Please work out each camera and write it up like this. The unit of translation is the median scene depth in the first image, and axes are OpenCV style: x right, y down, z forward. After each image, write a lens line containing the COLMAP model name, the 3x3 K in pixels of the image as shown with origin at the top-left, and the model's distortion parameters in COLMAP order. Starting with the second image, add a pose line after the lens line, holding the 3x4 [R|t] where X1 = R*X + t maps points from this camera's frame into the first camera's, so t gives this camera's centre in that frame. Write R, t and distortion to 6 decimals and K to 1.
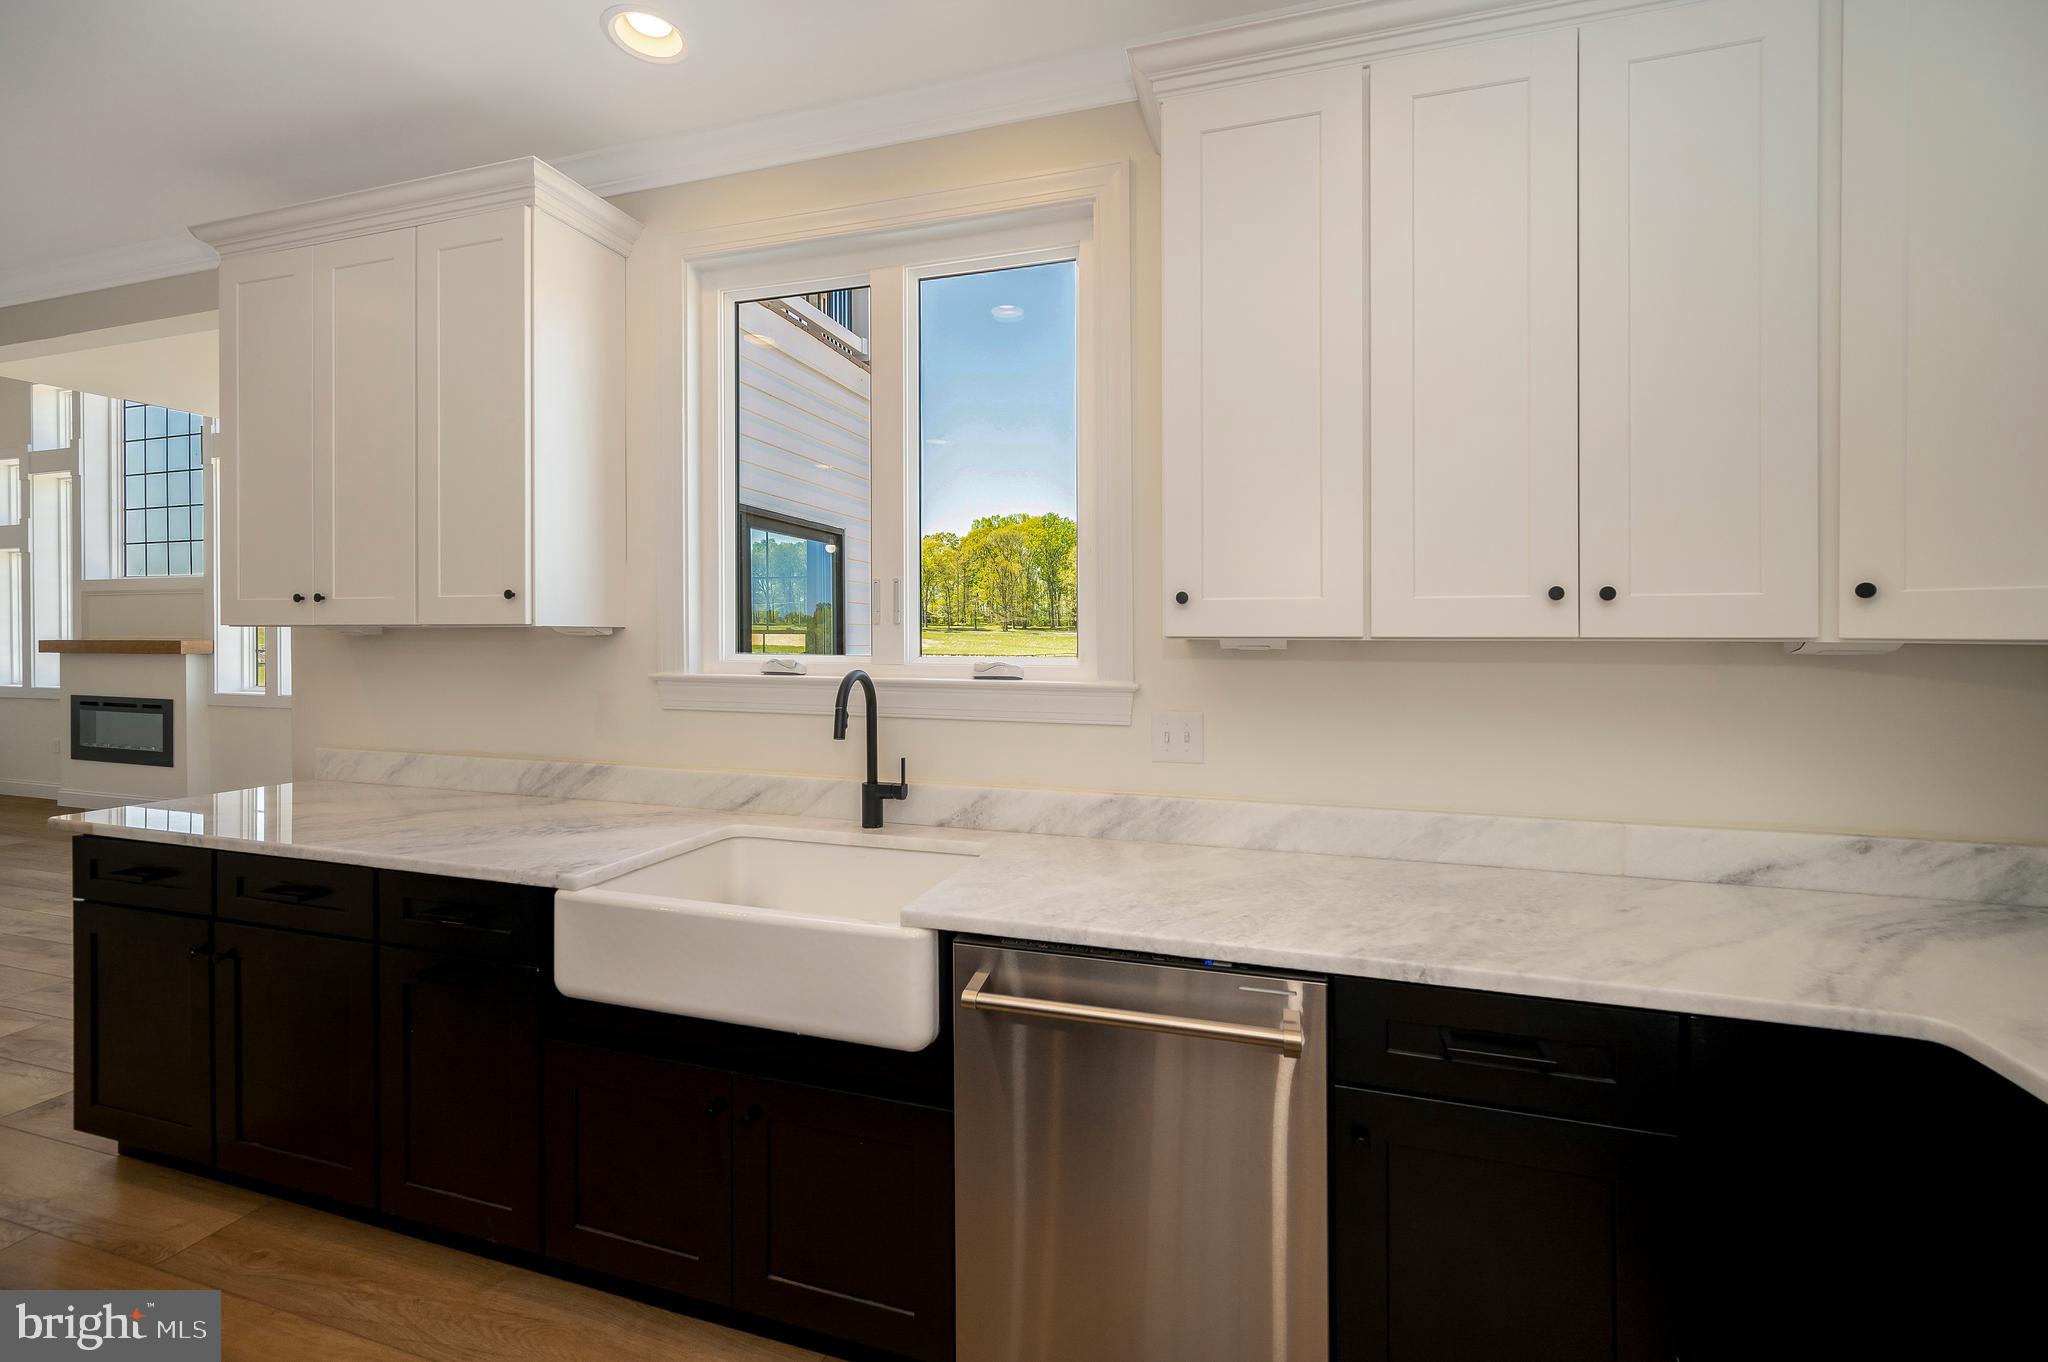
lens RADIAL K [[844.4, 0, 1041.4], [0, 844.4, 632.9], [0, 0, 1]] dist [-0.000511, -0.000024]
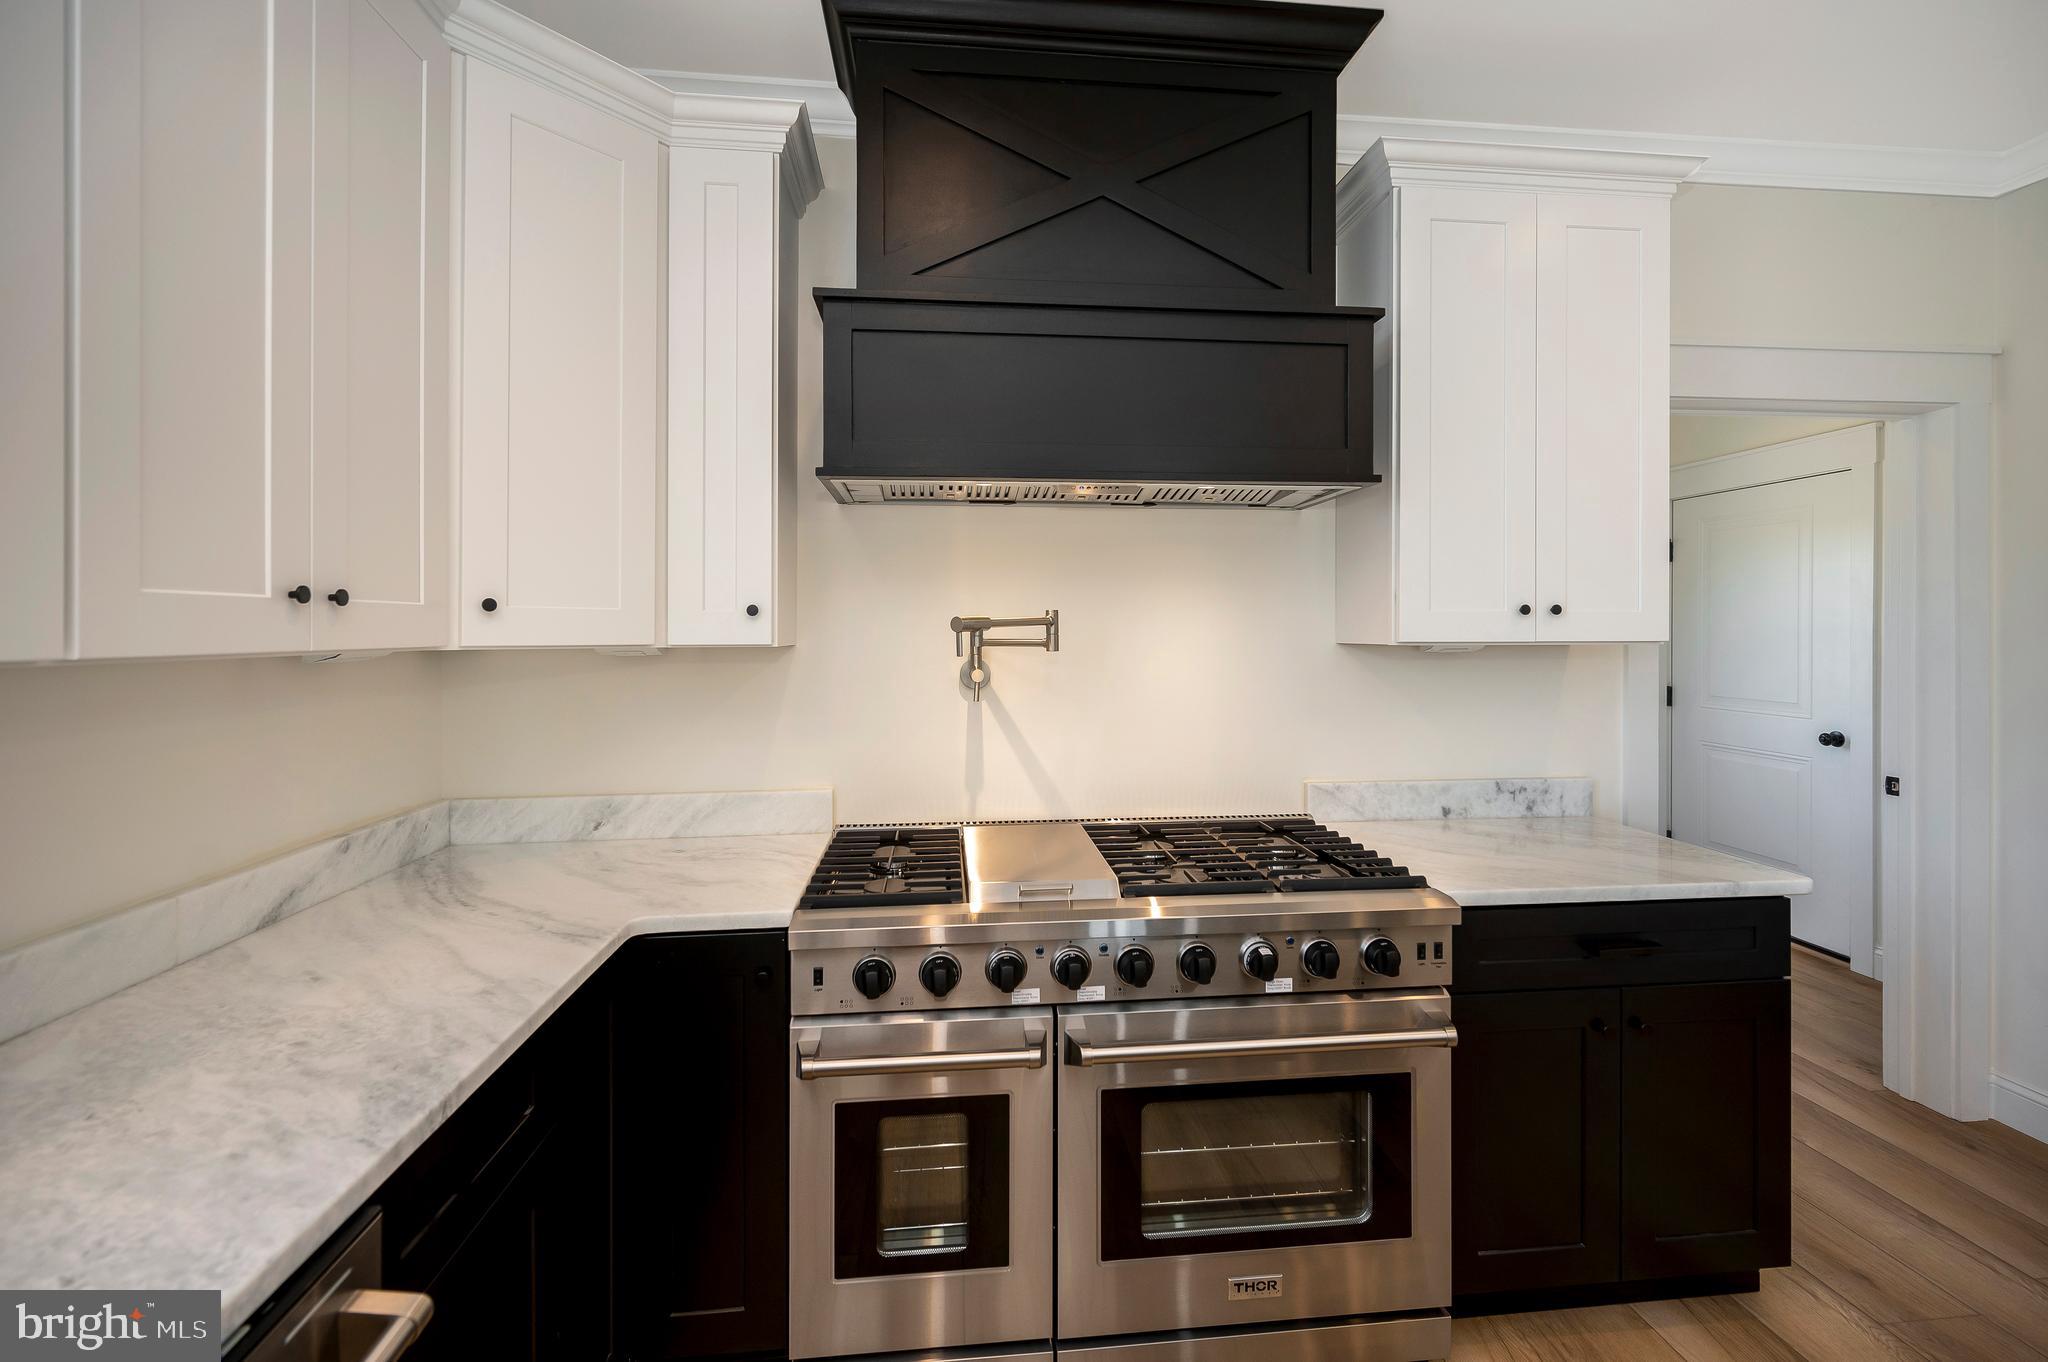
lens RADIAL K [[894.0, 0, 1038.4], [0, 894.0, 628.5], [0, 0, 1]] dist [0.002779, 0.000429]
pose [[-0.388933, 0.003196, 0.921260, -0.403237], [0.003597, 0.999992, -0.001951, -0.006512], [-0.921259, 0.002555, -0.388941, 0.727877]]
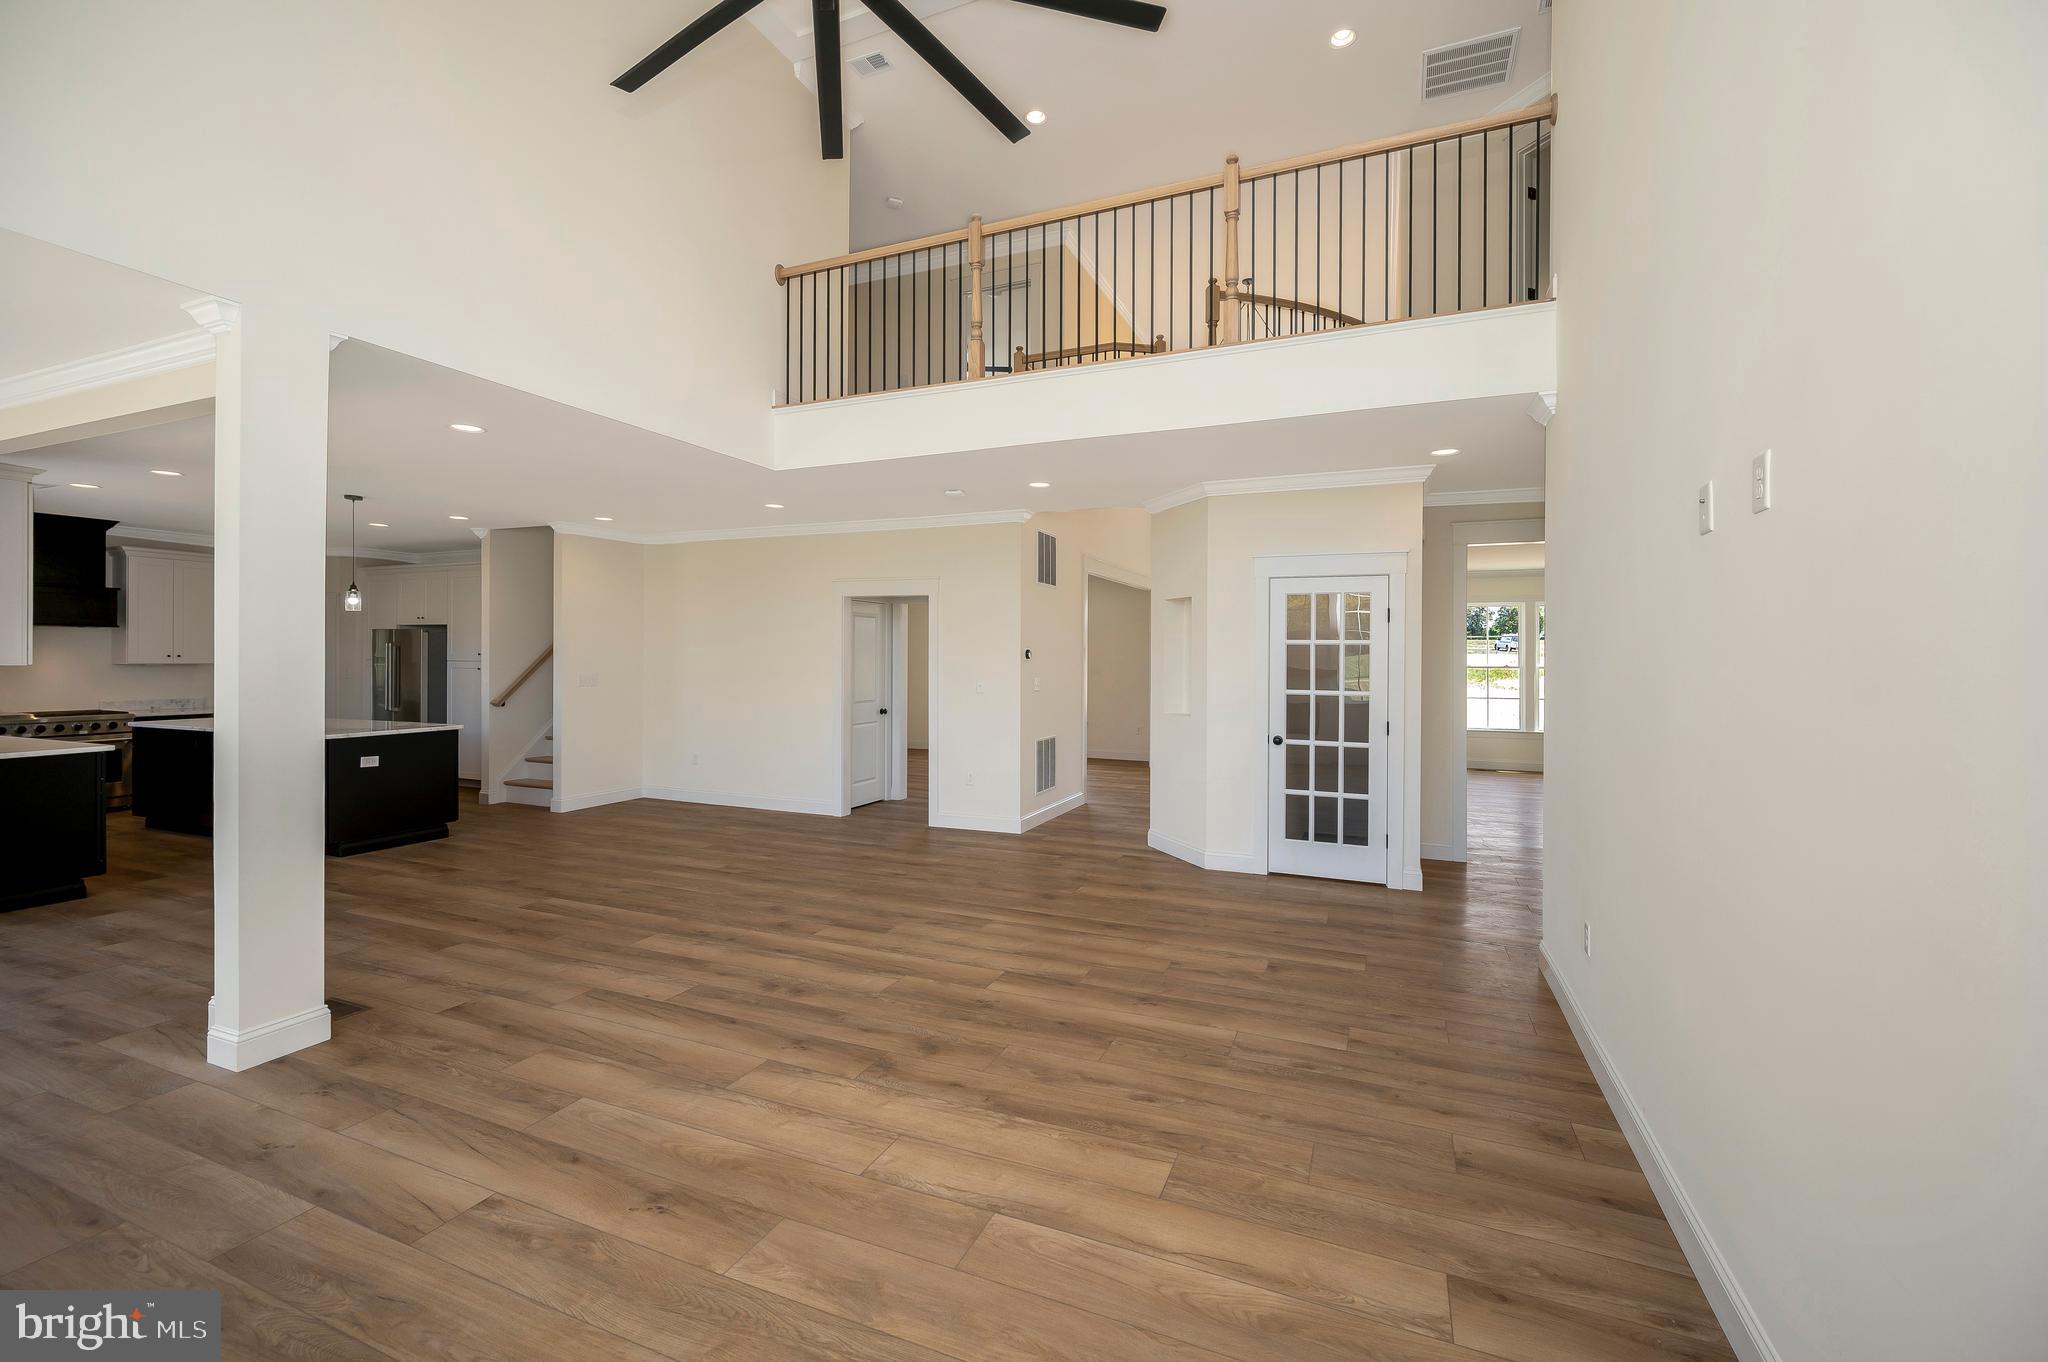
lens RADIAL K [[844.4, 0, 1027.9], [0, 844.4, 668.6], [0, 0, 1]] dist [-0.000511, -0.000024]
pose [[-0.994428, -0.001128, 0.105413, -3.004474], [-0.000382, 0.999975, 0.007096, -0.000601], [-0.105419, 0.007016, -0.994403, 2.571560]]
